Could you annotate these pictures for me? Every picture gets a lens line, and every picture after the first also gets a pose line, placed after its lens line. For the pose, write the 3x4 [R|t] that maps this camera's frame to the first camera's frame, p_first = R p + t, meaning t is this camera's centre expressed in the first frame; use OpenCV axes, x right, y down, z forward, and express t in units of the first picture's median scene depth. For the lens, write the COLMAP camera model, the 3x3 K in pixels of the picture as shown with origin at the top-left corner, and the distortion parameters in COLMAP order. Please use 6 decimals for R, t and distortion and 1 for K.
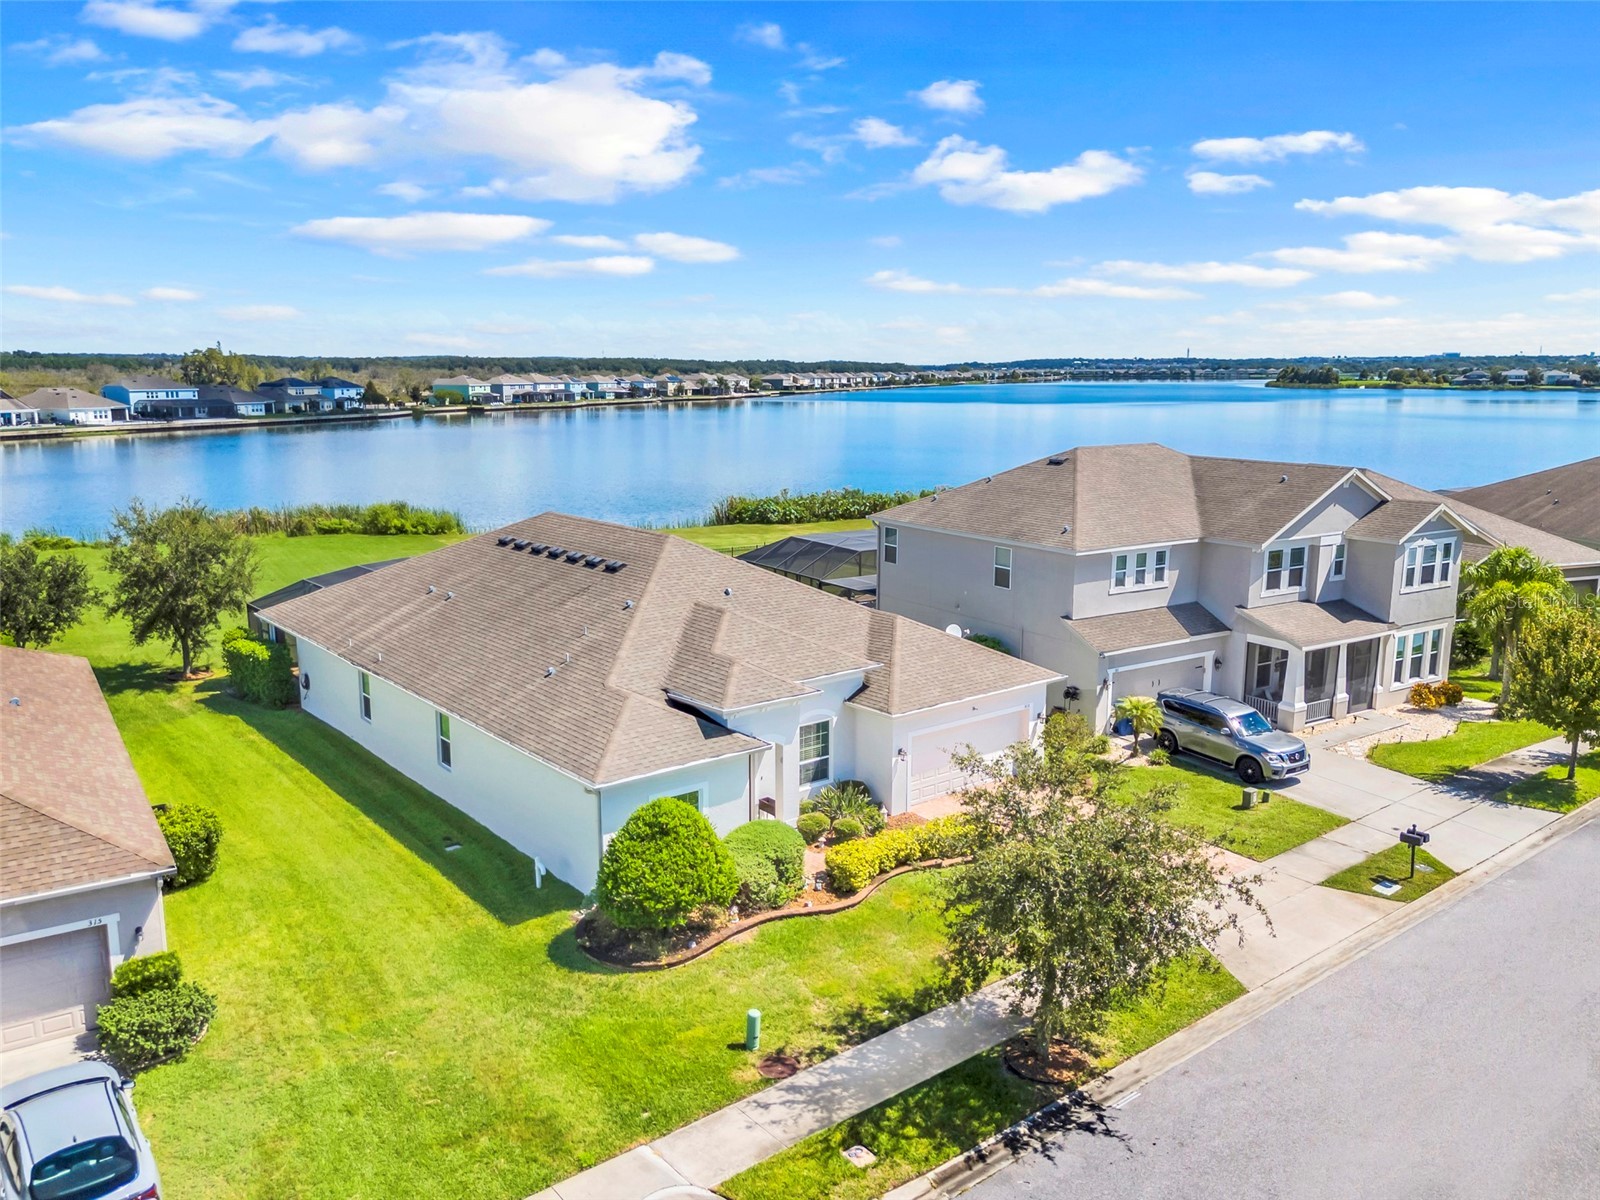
lens RADIAL K [[1266.9, 0, 800.0], [0, 1266.9, 600.0], [0, 0, 1]] dist [0.002126, 0.007835]
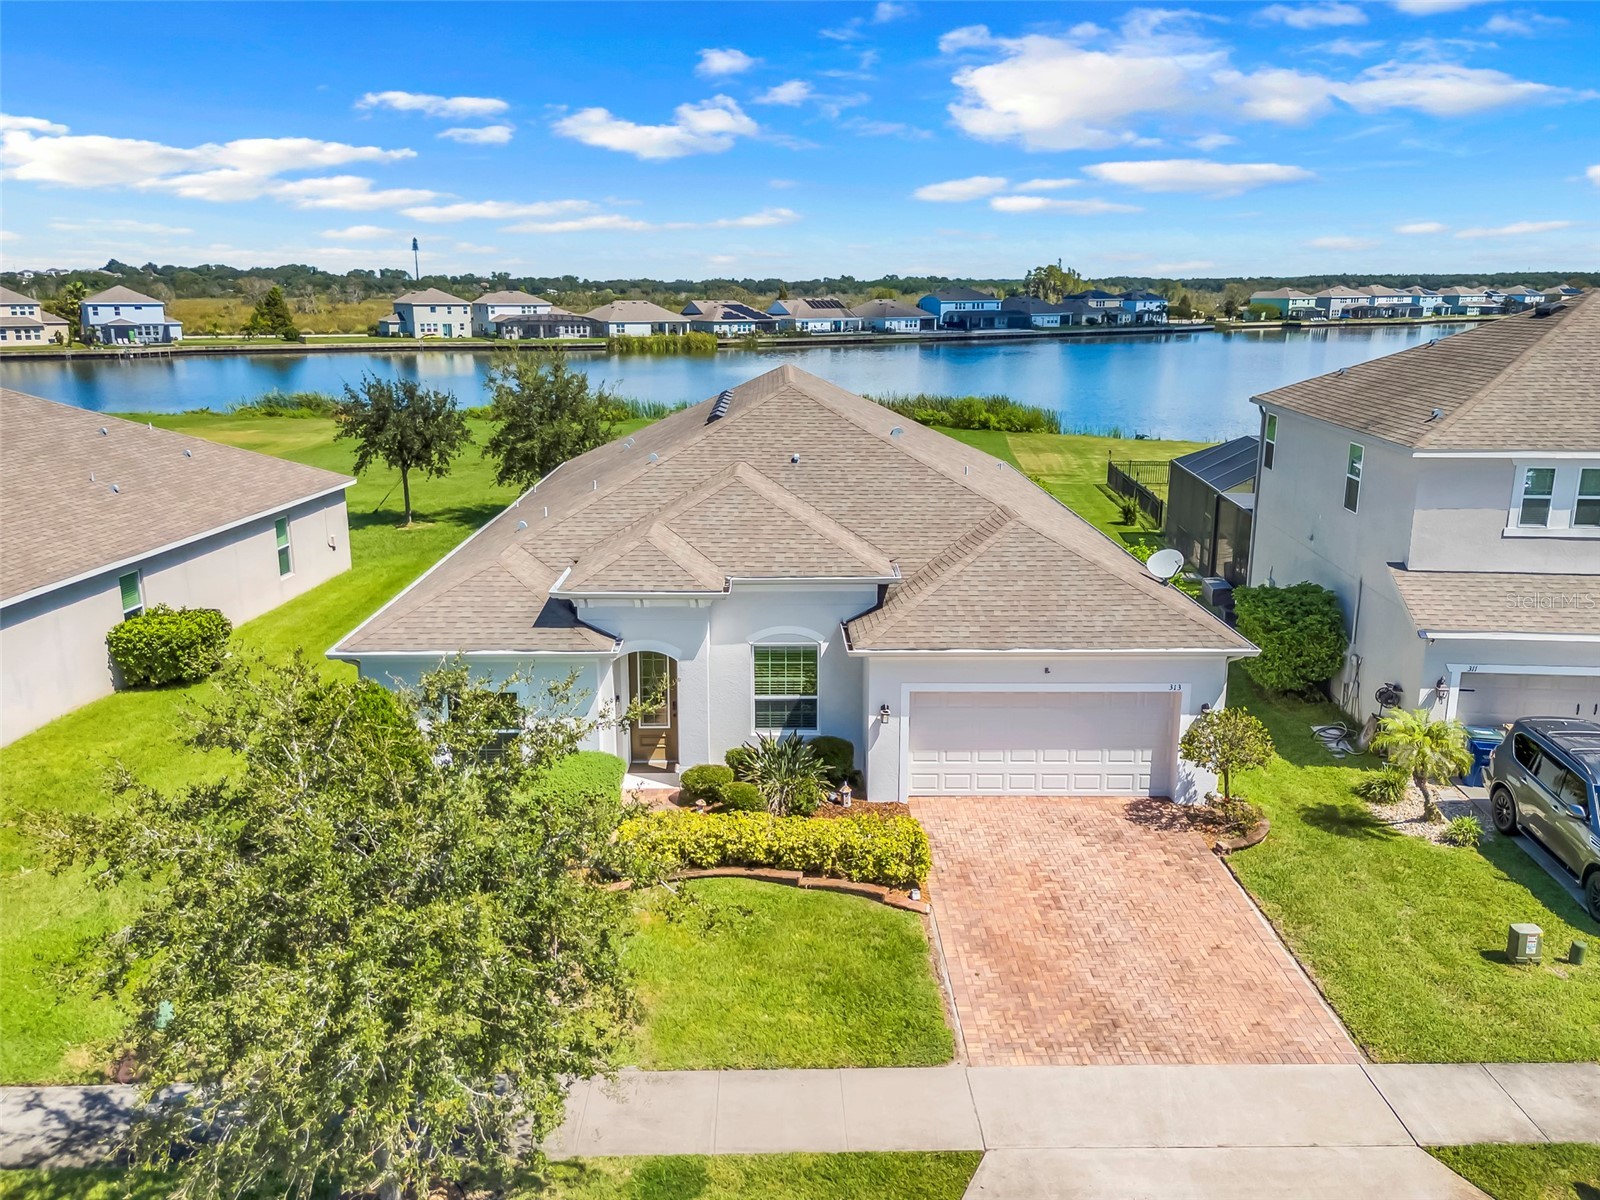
lens RADIAL K [[1266.9, 0, 800.0], [0, 1266.9, 600.0], [0, 0, 1]] dist [0.002126, 0.007835]
pose [[0.766939, 0.140454, -0.626161, 0.080046], [-0.107856, 0.990086, 0.089980, 0.001467], [0.632591, -0.001474, 0.774484, 0.081289]]
